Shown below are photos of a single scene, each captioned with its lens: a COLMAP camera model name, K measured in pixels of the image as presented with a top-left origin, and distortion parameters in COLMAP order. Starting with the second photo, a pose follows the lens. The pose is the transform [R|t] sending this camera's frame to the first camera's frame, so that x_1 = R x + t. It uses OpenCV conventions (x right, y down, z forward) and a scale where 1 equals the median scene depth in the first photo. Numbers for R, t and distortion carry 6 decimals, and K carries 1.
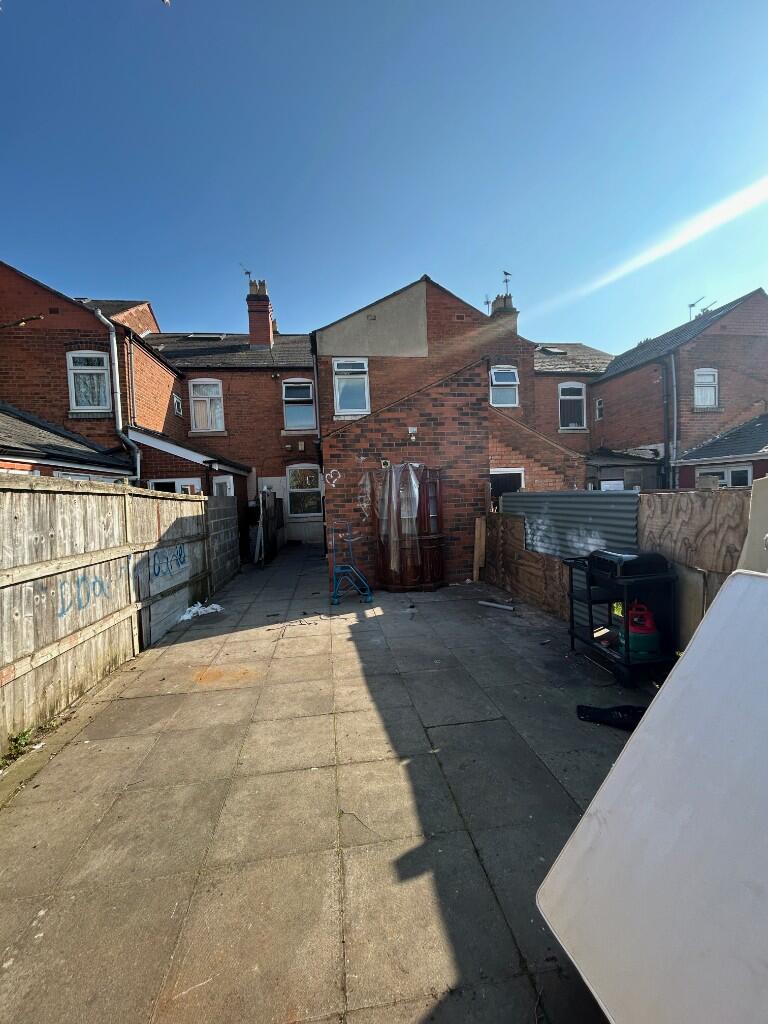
lens RADIAL K [[409.7, 0, 381.1], [0, 409.7, 510.5], [0, 0, 1]] dist [0.001948, 0.000586]
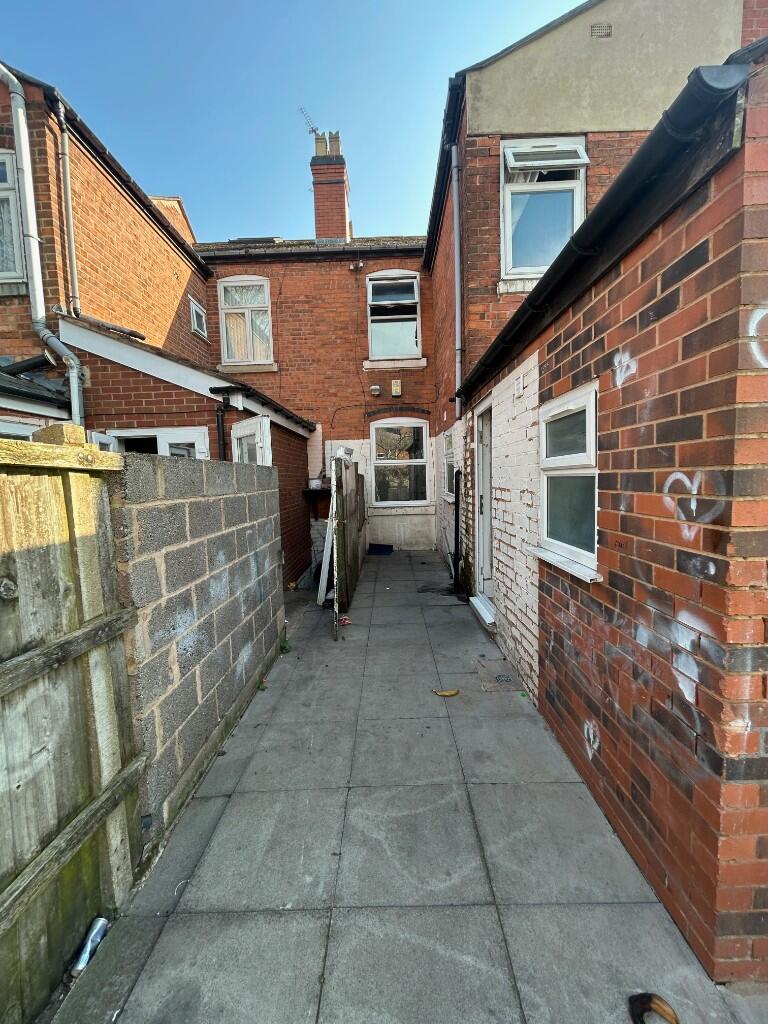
lens RADIAL K [[409.7, 0, 384.1], [0, 409.7, 509.7], [0, 0, 1]] dist [0.001948, 0.000586]
pose [[0.989463, 0.023942, -0.142791, -0.158695], [-0.017468, 0.998769, 0.046419, -0.010120], [0.143727, -0.043436, 0.988664, 0.517539]]
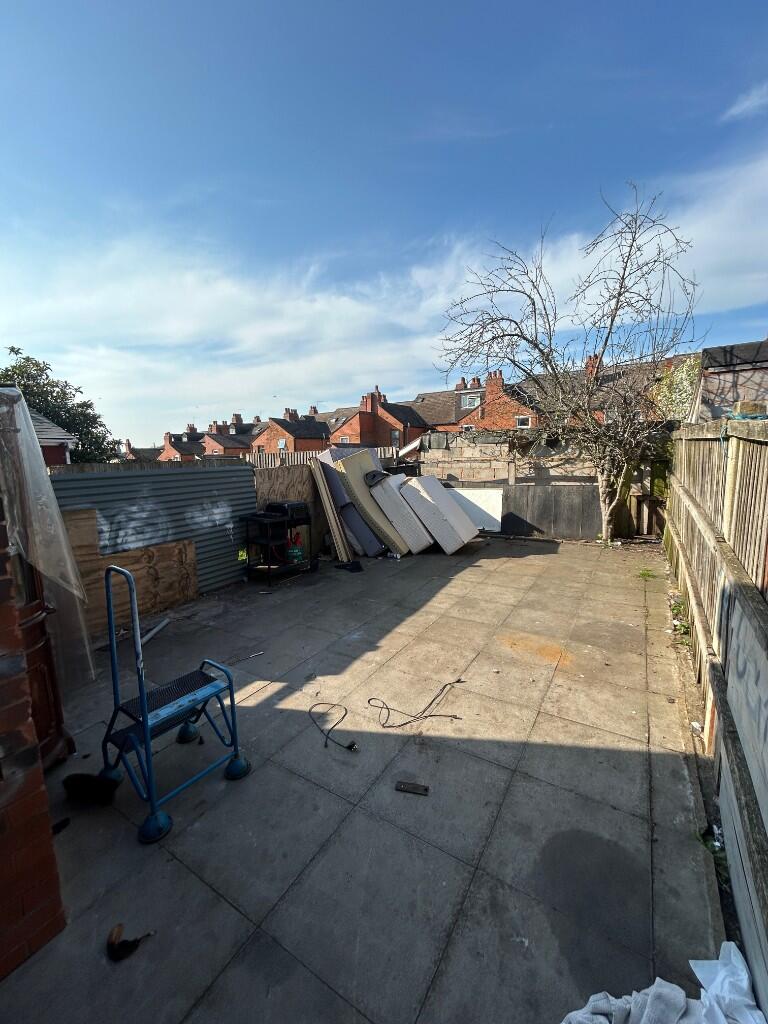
lens RADIAL K [[409.7, 0, 381.7], [0, 409.7, 508.4], [0, 0, 1]] dist [0.001948, 0.000586]
pose [[-0.765748, -0.026839, 0.642580, -0.600416], [0.079040, 0.987628, 0.135440, -0.054116], [-0.638265, 0.154502, -0.754153, 1.598676]]
